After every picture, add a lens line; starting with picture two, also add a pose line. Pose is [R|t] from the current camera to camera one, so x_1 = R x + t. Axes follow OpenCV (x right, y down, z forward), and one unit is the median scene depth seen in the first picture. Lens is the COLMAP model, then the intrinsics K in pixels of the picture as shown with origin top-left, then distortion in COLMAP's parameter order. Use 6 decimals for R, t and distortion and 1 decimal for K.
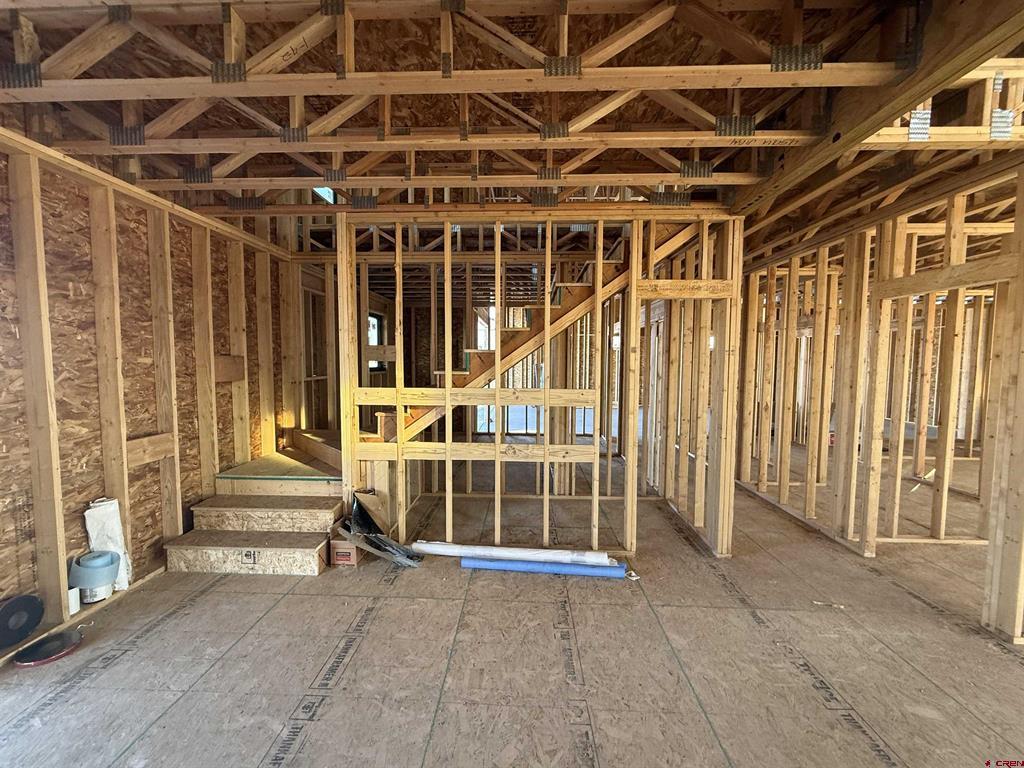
lens RADIAL K [[407.9, 0, 511.3], [0, 407.9, 383.8], [0, 0, 1]] dist [0.000099, 0.000006]
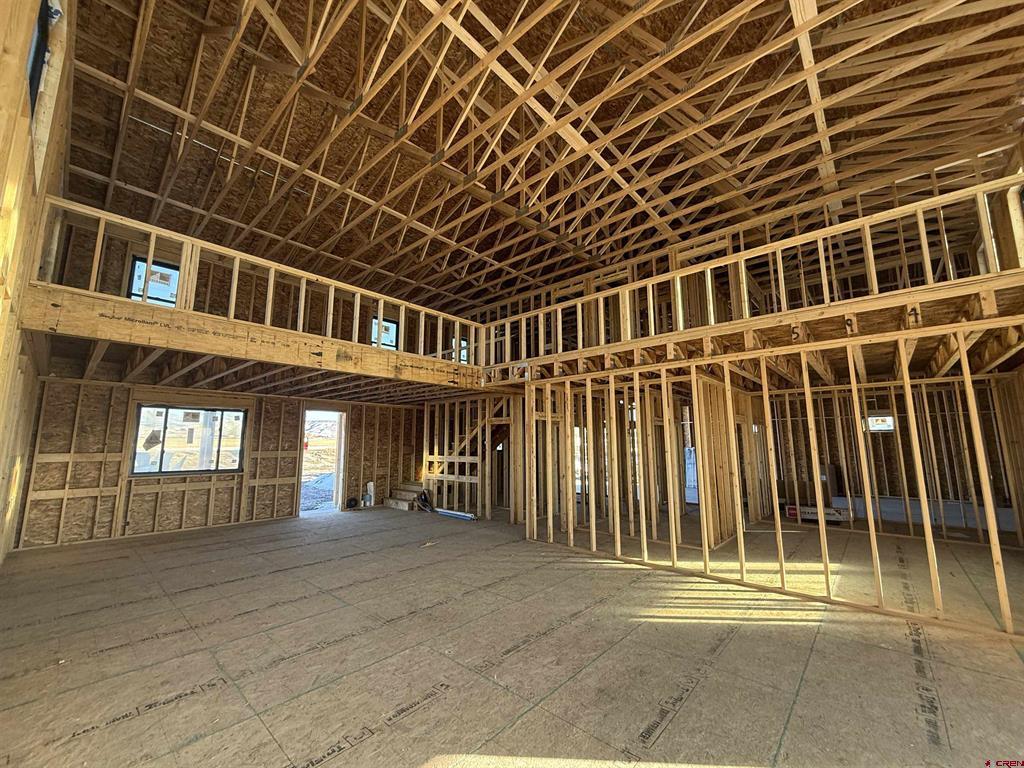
lens RADIAL K [[407.9, 0, 510.2], [0, 407.9, 385.2], [0, 0, 1]] dist [0.000099, 0.000006]
pose [[0.765510, -0.107104, -0.634447, 2.652545], [-0.024796, 0.980405, -0.195426, 0.092858], [0.642946, 0.165332, 0.747854, -1.266431]]
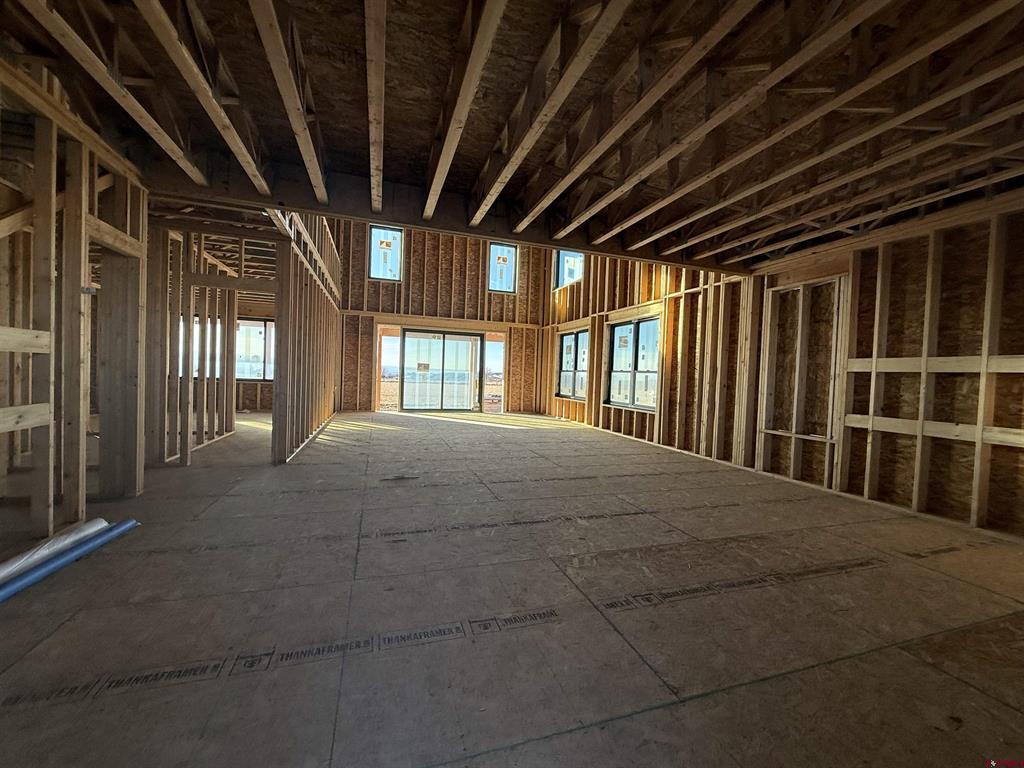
lens RADIAL K [[407.9, 0, 511.6], [0, 407.9, 383.8], [0, 0, 1]] dist [0.000099, 0.000006]
pose [[-0.347236, -0.044666, 0.936713, -0.968922], [0.011824, 0.998577, 0.051999, 0.096874], [-0.937703, 0.029131, -0.346214, 0.494095]]
